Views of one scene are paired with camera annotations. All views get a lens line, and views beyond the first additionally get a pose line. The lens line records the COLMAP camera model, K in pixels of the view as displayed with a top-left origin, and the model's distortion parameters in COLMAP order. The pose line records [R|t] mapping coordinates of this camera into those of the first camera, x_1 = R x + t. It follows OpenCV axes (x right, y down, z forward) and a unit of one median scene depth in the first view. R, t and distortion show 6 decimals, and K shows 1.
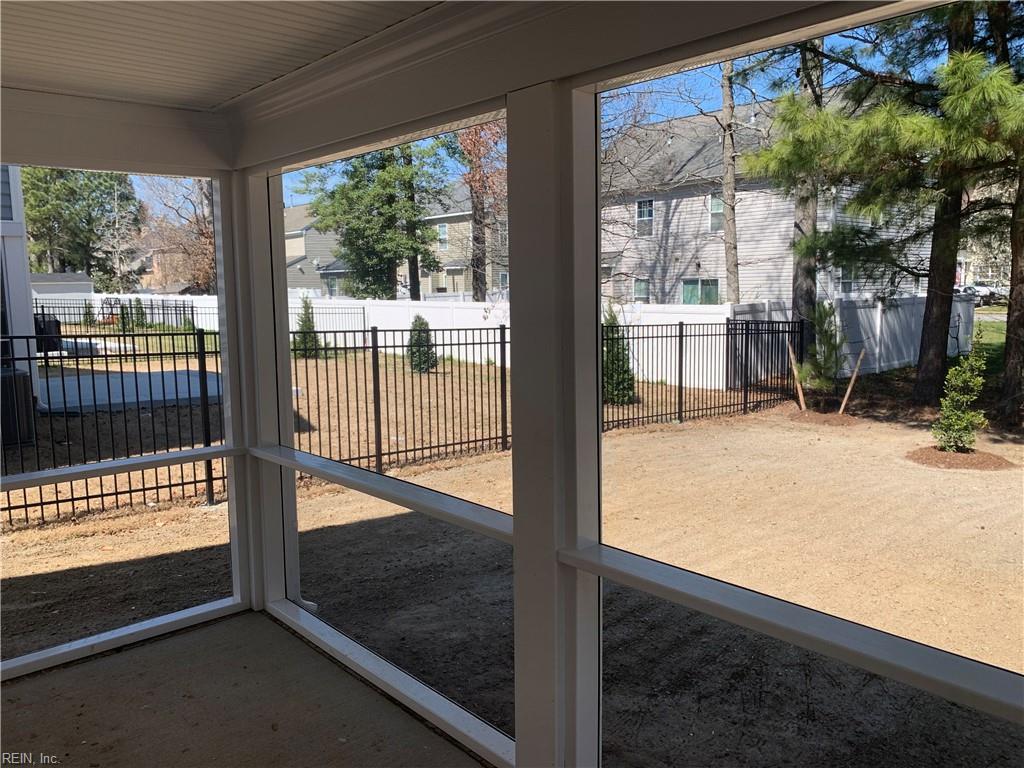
lens RADIAL K [[773.3, 0, 512.0], [0, 773.3, 384.0], [0, 0, 1]] dist [0.018560, -0.001122]
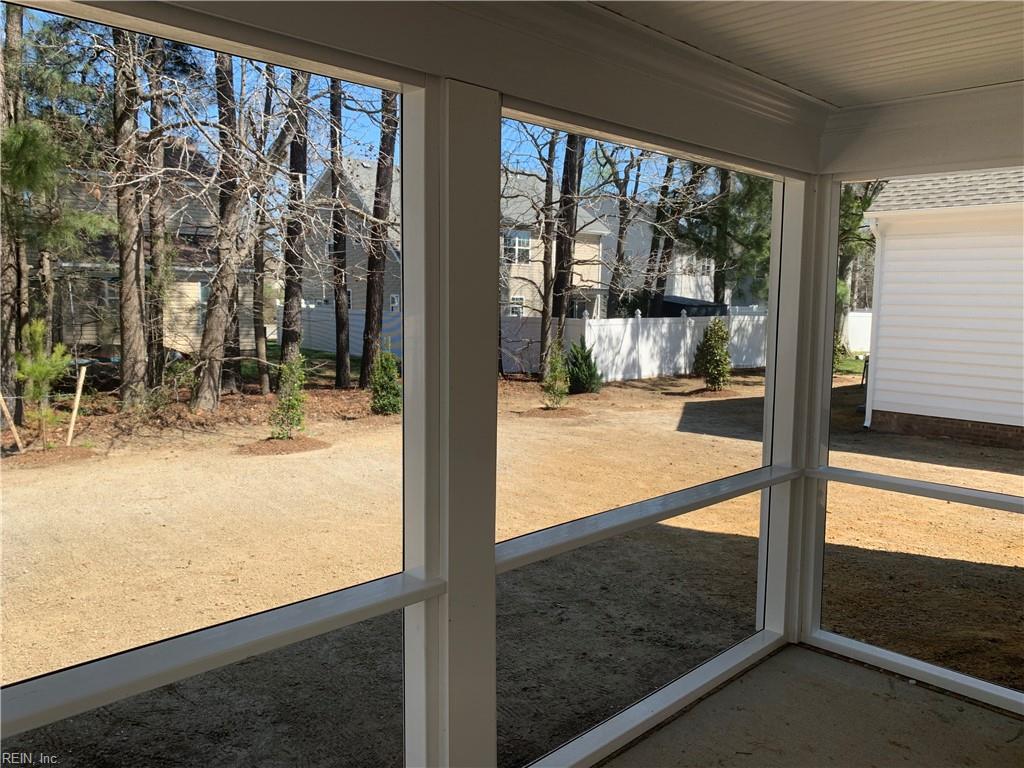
lens RADIAL K [[773.3, 0, 512.0], [0, 773.3, 384.0], [0, 0, 1]] dist [0.018560, -0.001122]
pose [[-0.033355, -0.095796, 0.994842, -0.553688], [0.111696, 0.988803, 0.098959, -0.065226], [-0.993182, 0.114421, -0.022282, 0.597317]]
